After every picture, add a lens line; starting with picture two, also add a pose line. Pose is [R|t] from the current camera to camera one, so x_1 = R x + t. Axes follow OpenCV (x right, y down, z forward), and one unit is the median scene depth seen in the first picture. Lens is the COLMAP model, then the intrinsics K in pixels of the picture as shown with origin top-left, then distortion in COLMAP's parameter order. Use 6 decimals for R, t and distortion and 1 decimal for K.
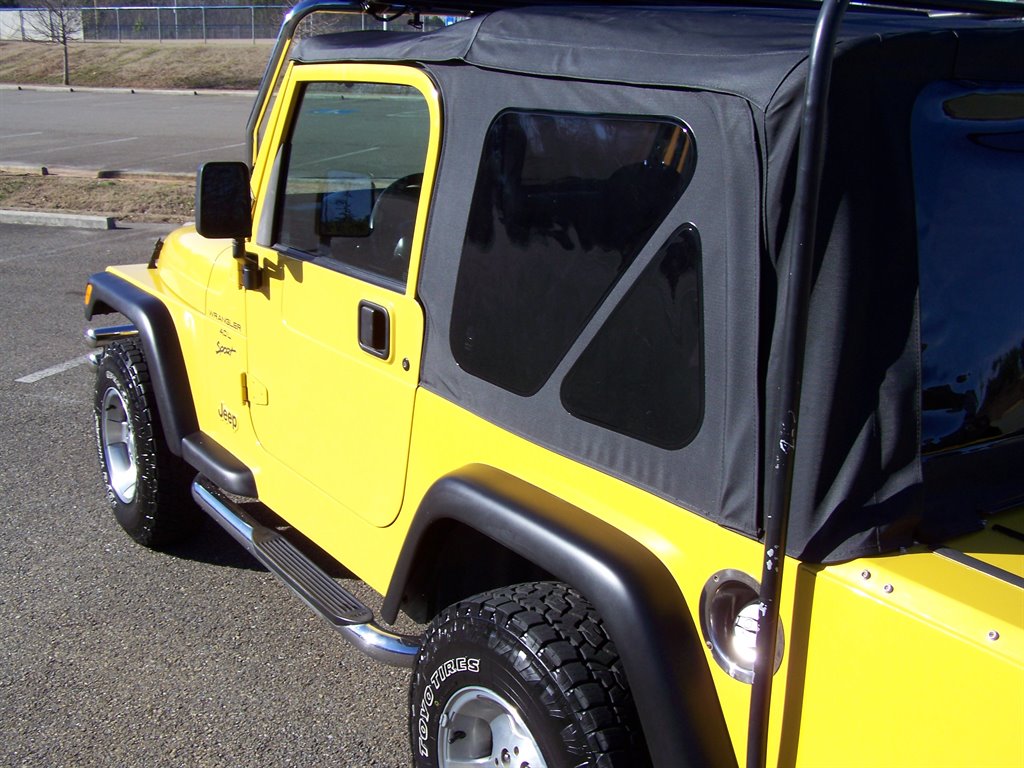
lens RADIAL K [[1172.4, 0, 486.8], [0, 1172.4, 405.9], [0, 0, 1]] dist [-0.203381, 0.378917]
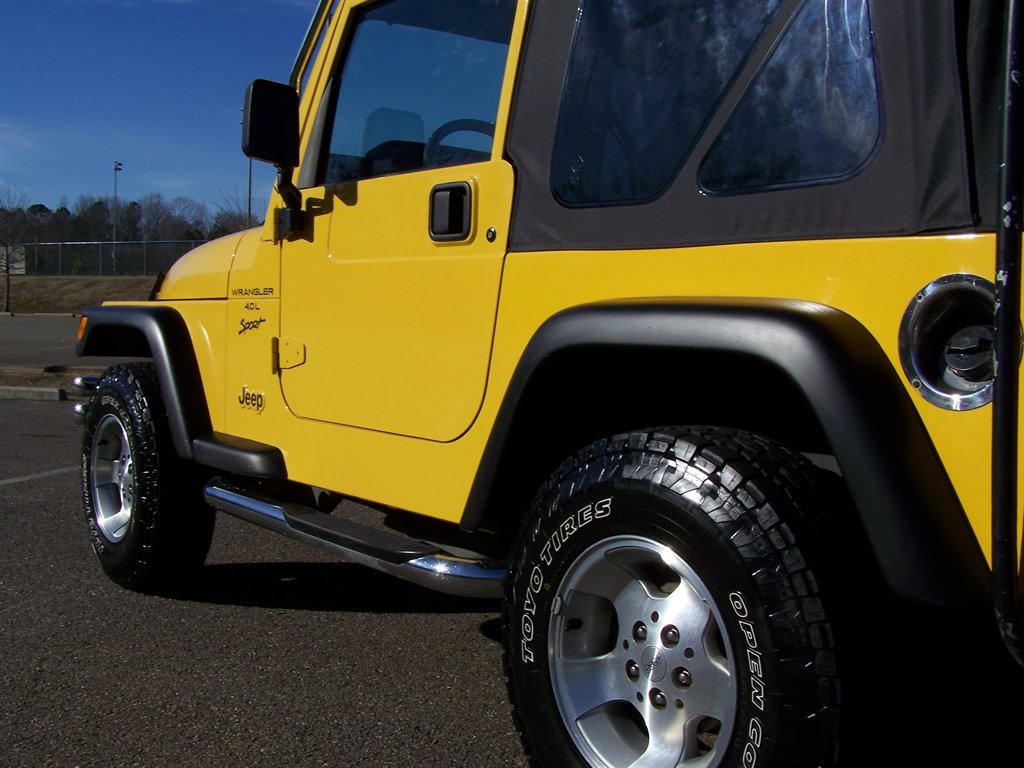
lens RADIAL K [[1172.4, 0, 486.8], [0, 1172.4, 405.9], [0, 0, 1]] dist [-0.203381, 0.378917]
pose [[0.998092, -0.007918, 0.061233, -0.110153], [0.020525, 0.977892, -0.208101, 0.242804], [-0.058232, 0.208961, 0.976189, 0.116570]]
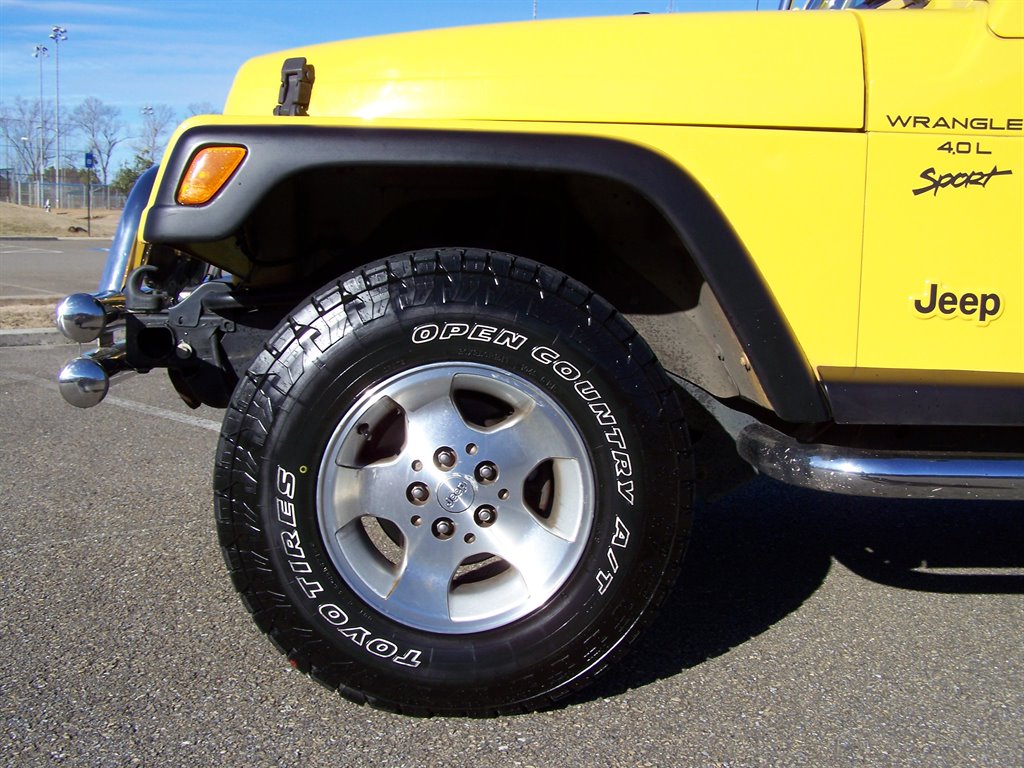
lens RADIAL K [[1165.4, 0, 484.3], [0, 1165.4, 408.0], [0, 0, 1]] dist [-0.210461, 0.385856]
pose [[0.507588, -0.133833, 0.851142, -0.940963], [0.234953, 0.971924, 0.012708, -0.002823], [-0.828946, 0.193528, 0.524781, 1.067337]]
